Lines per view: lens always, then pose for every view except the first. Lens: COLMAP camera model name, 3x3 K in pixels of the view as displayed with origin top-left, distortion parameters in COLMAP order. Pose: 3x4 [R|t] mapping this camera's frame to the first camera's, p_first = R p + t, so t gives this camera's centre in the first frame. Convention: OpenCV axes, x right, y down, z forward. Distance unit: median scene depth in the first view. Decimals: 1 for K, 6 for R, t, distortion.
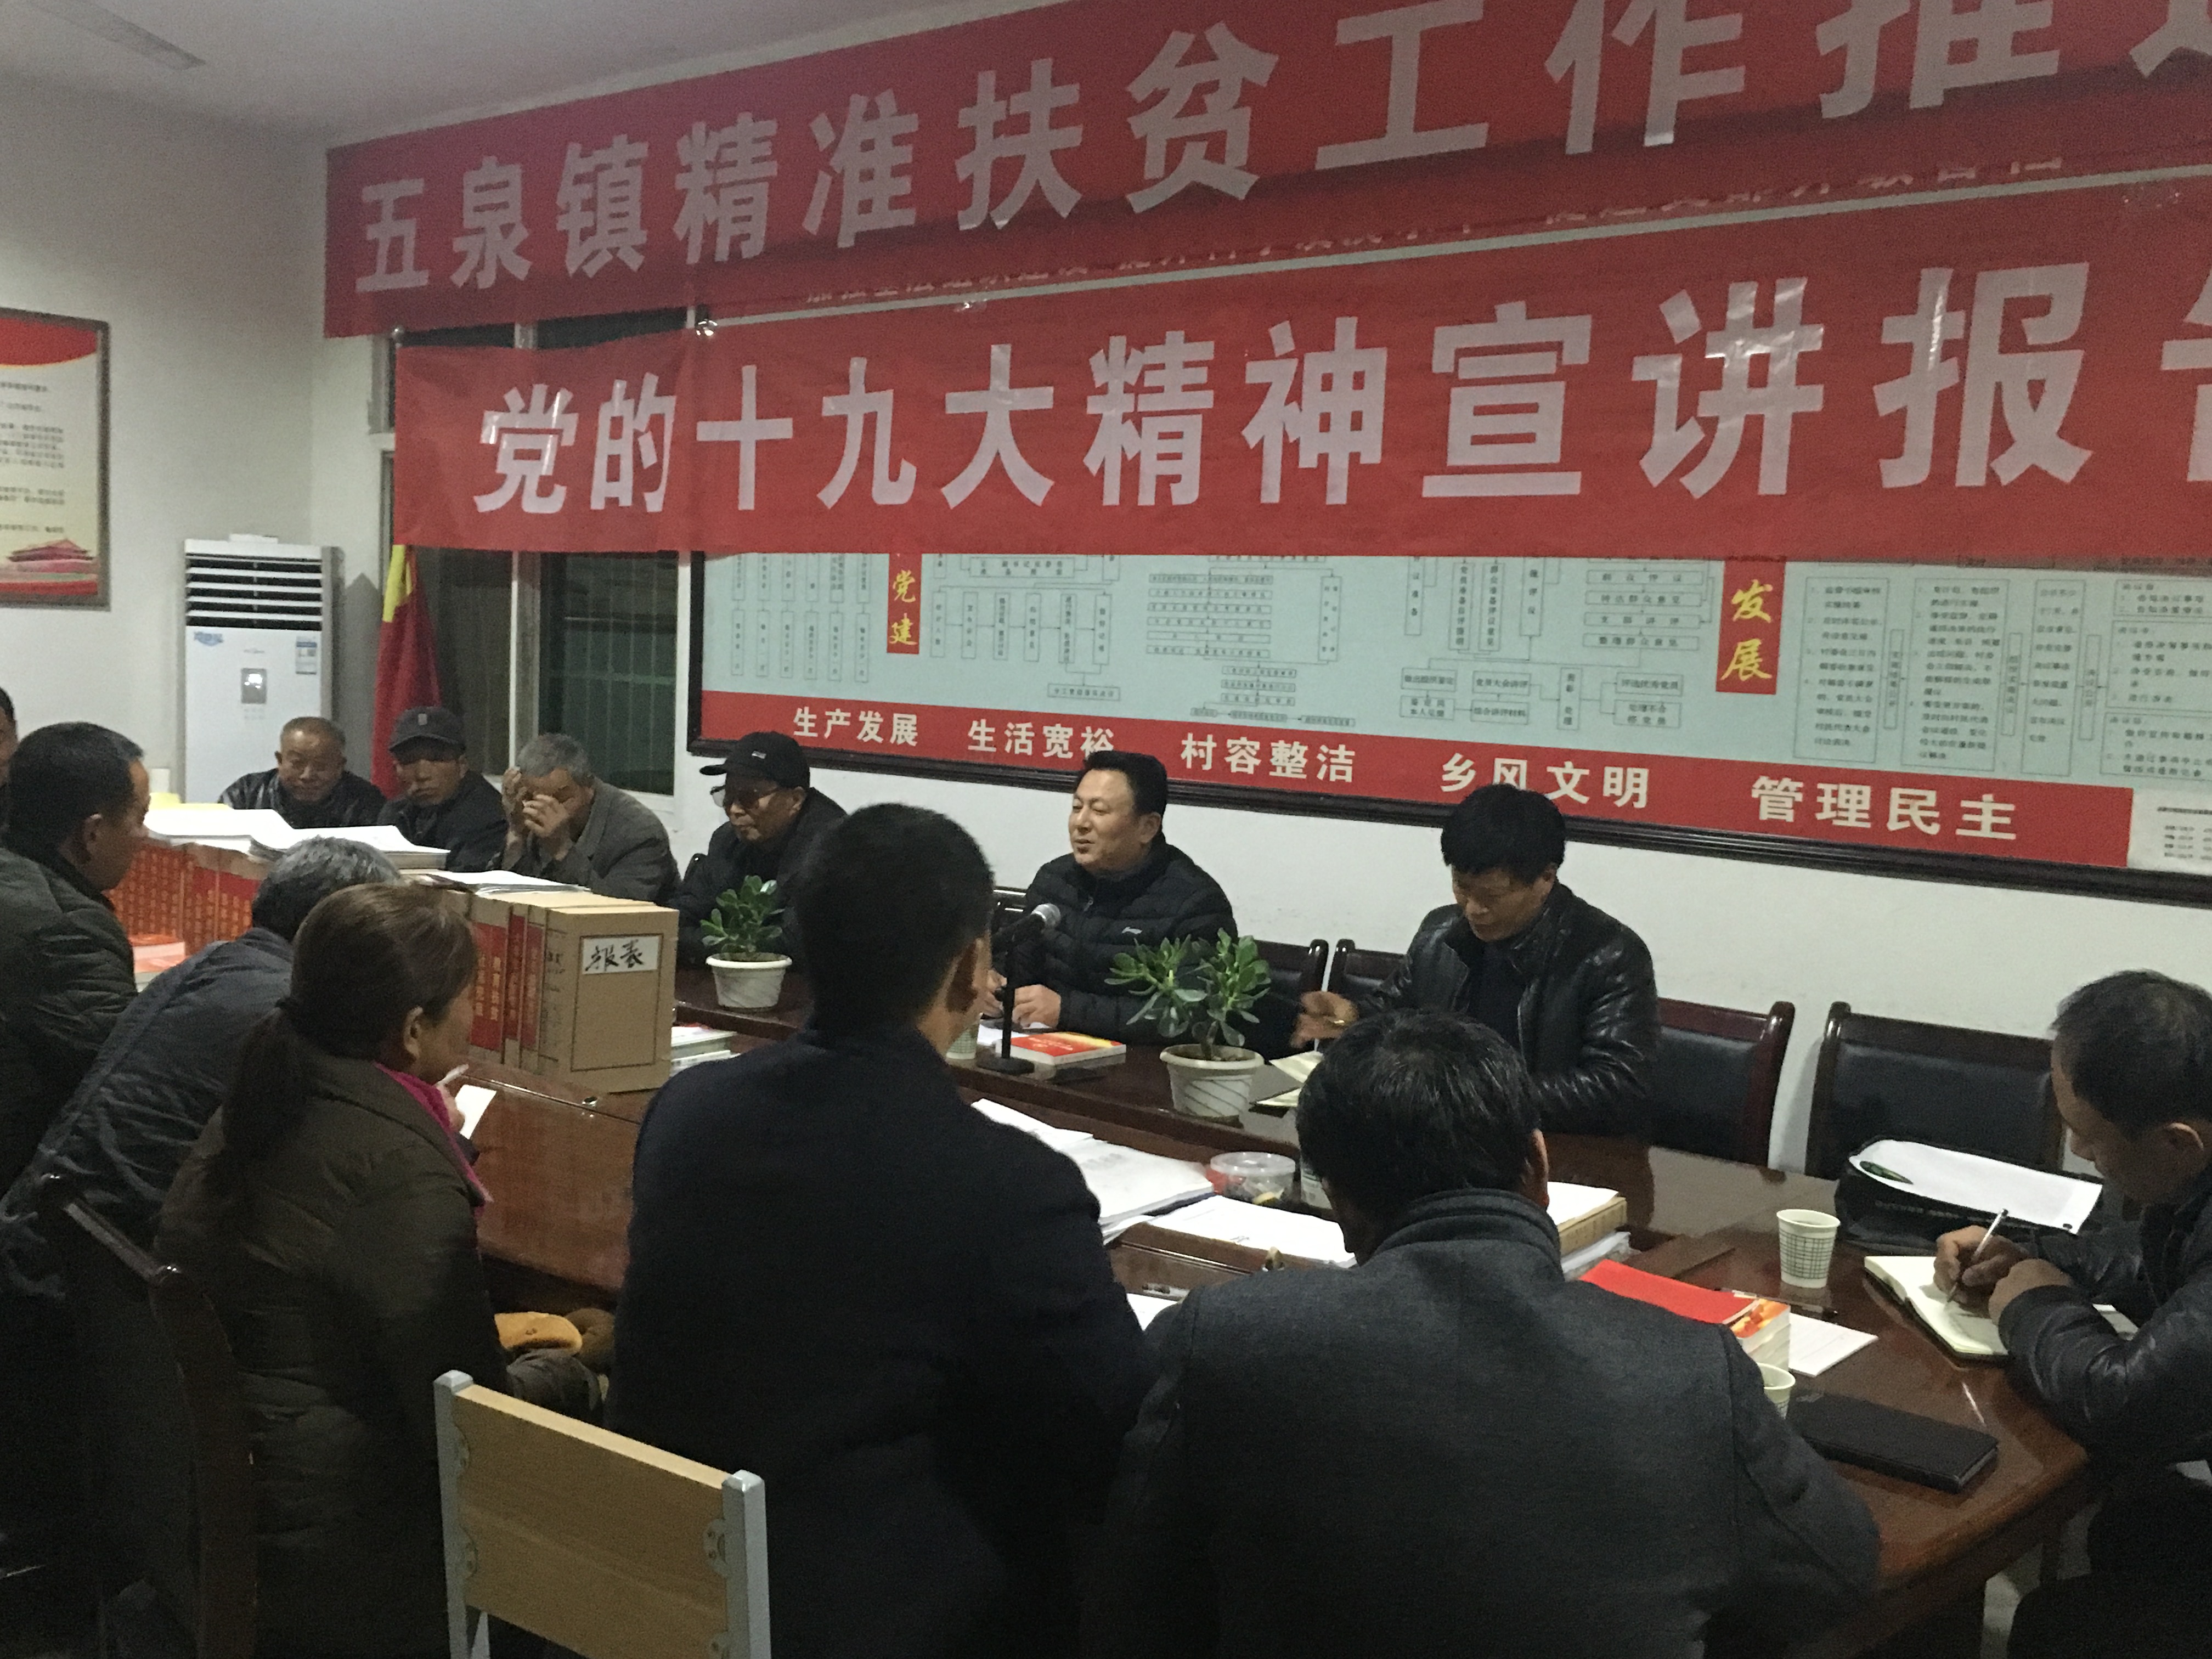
lens RADIAL K [[2110.1, 0, 1106.0], [0, 2110.1, 829.5], [0, 0, 1]] dist [0.003709, 0.008295]
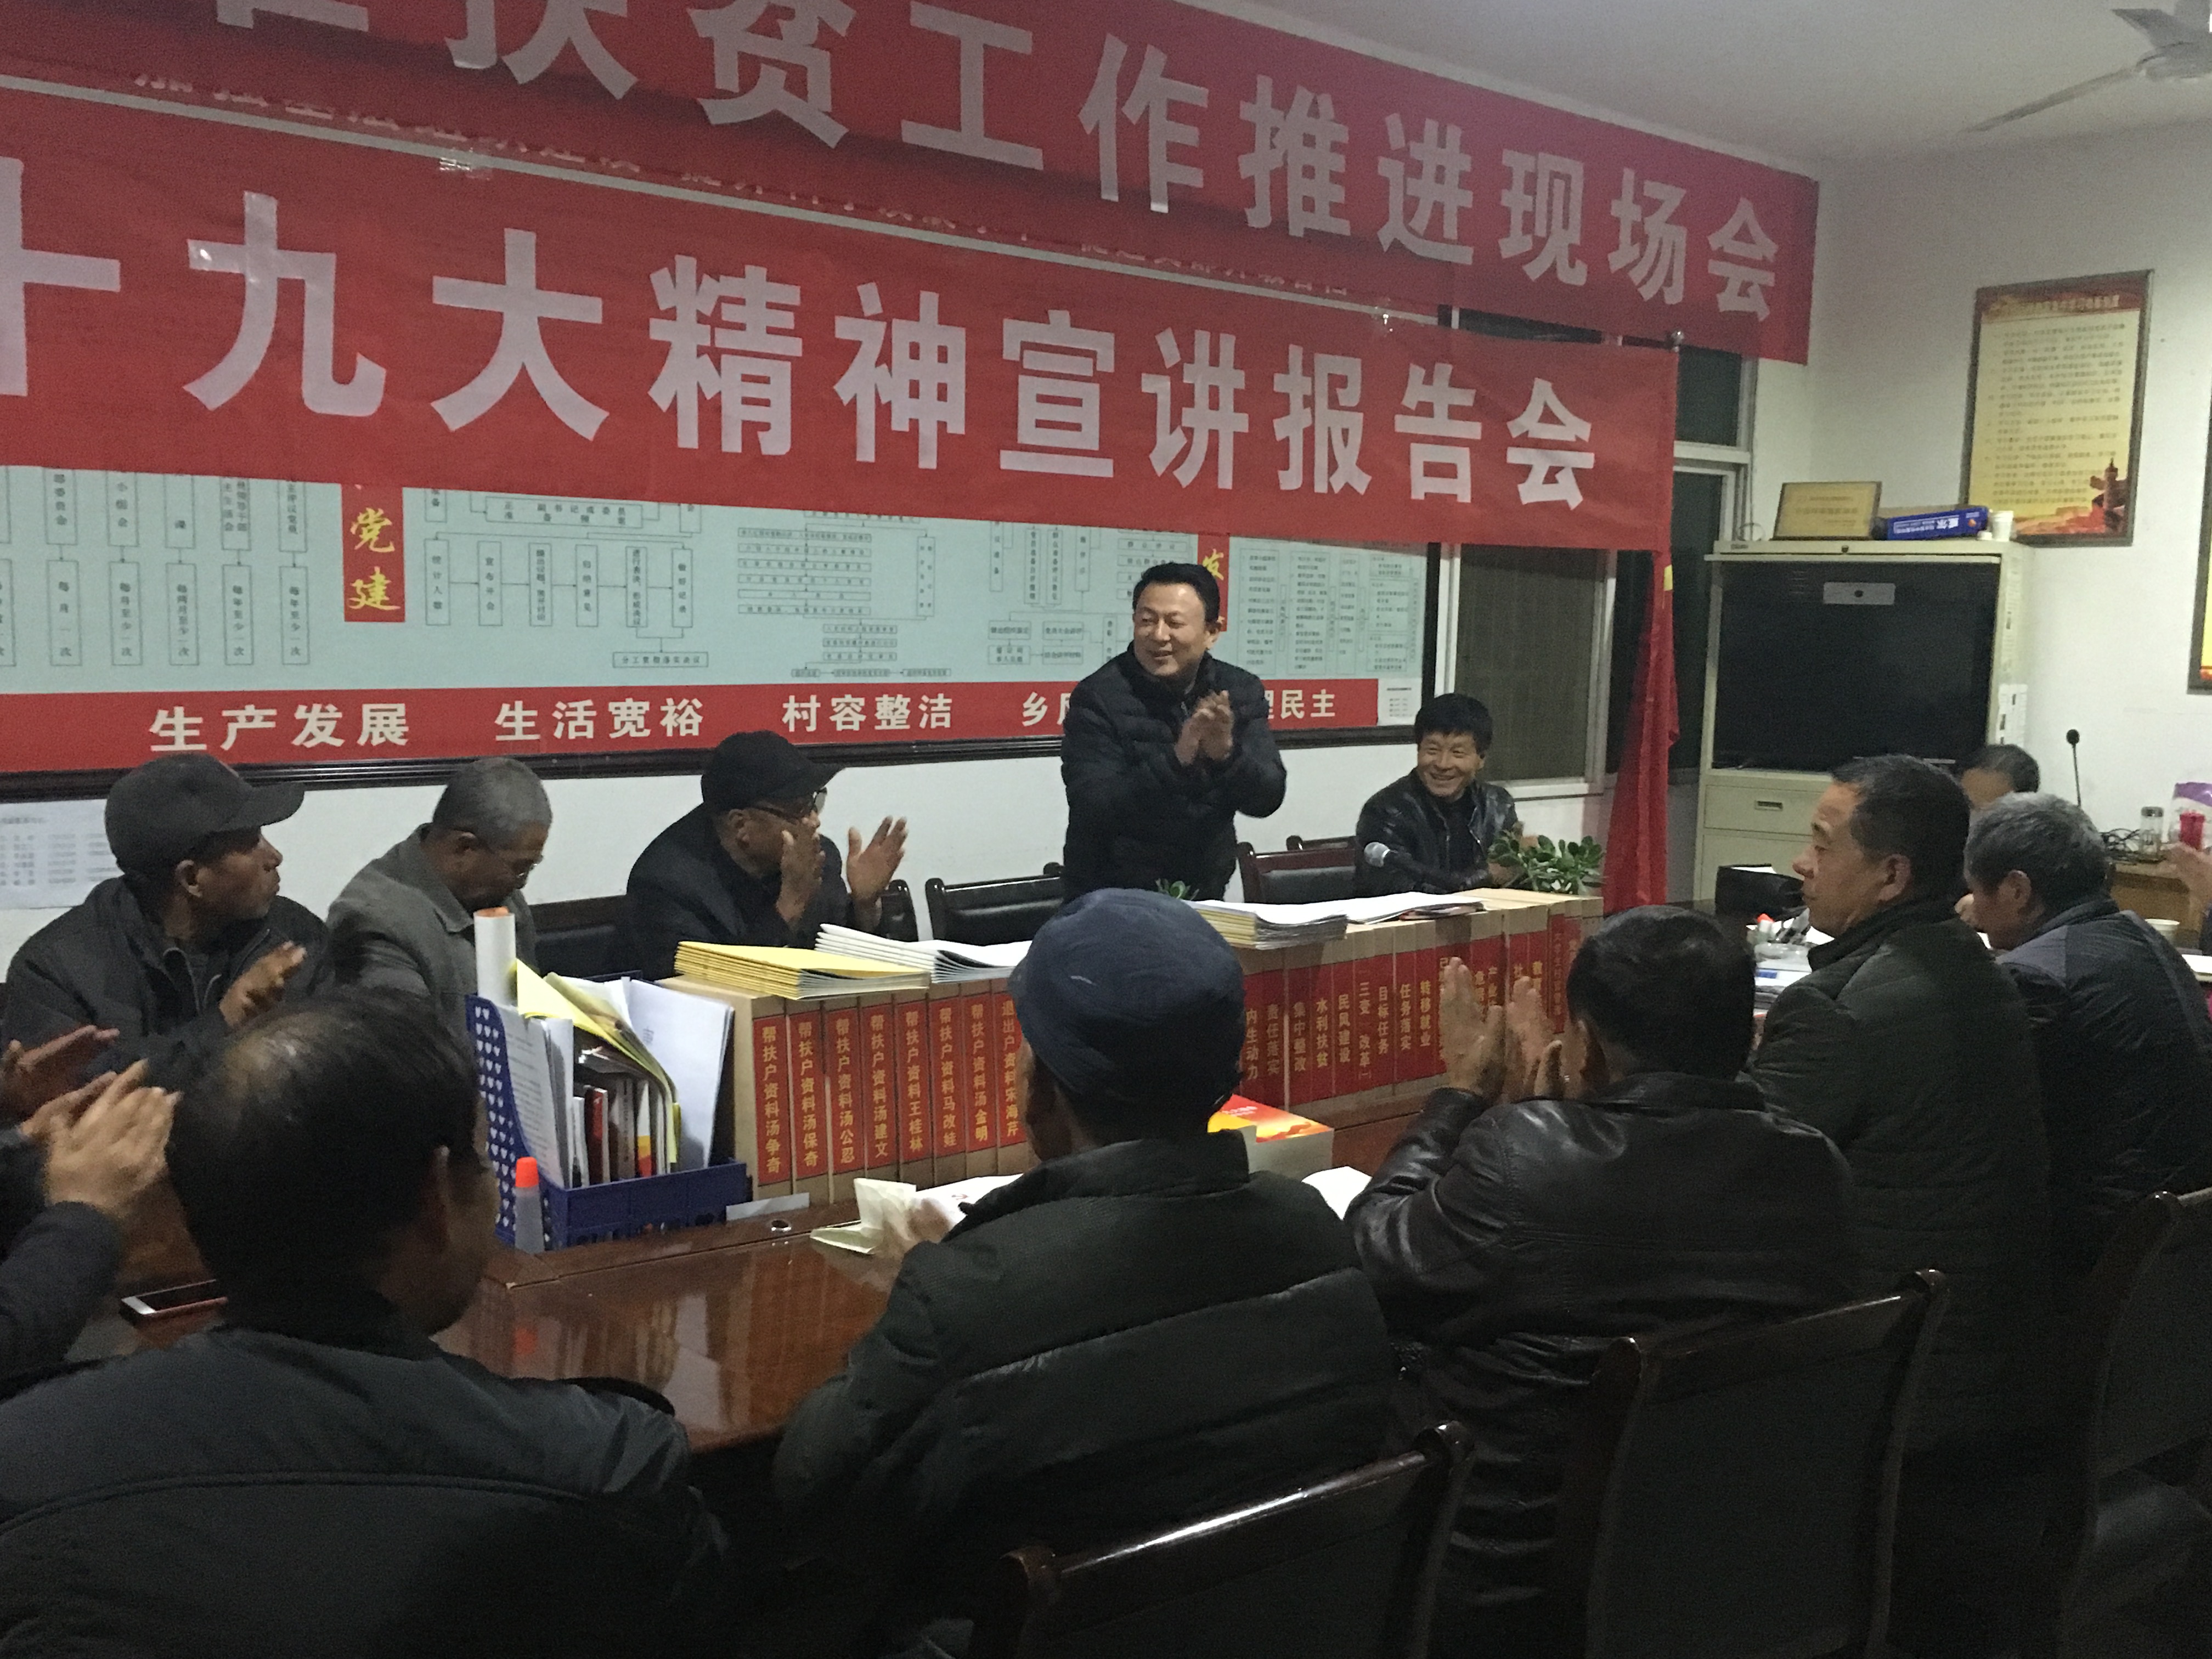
lens RADIAL K [[2074.4, 0, 1106.0], [0, 2074.4, 829.5], [0, 0, 1]] dist [0.014903, -0.002384]
pose [[0.137776, -0.139920, 0.980531, -0.900751], [0.073945, 0.988662, 0.130690, -0.100983], [-0.987699, 0.054500, 0.146560, 0.743198]]
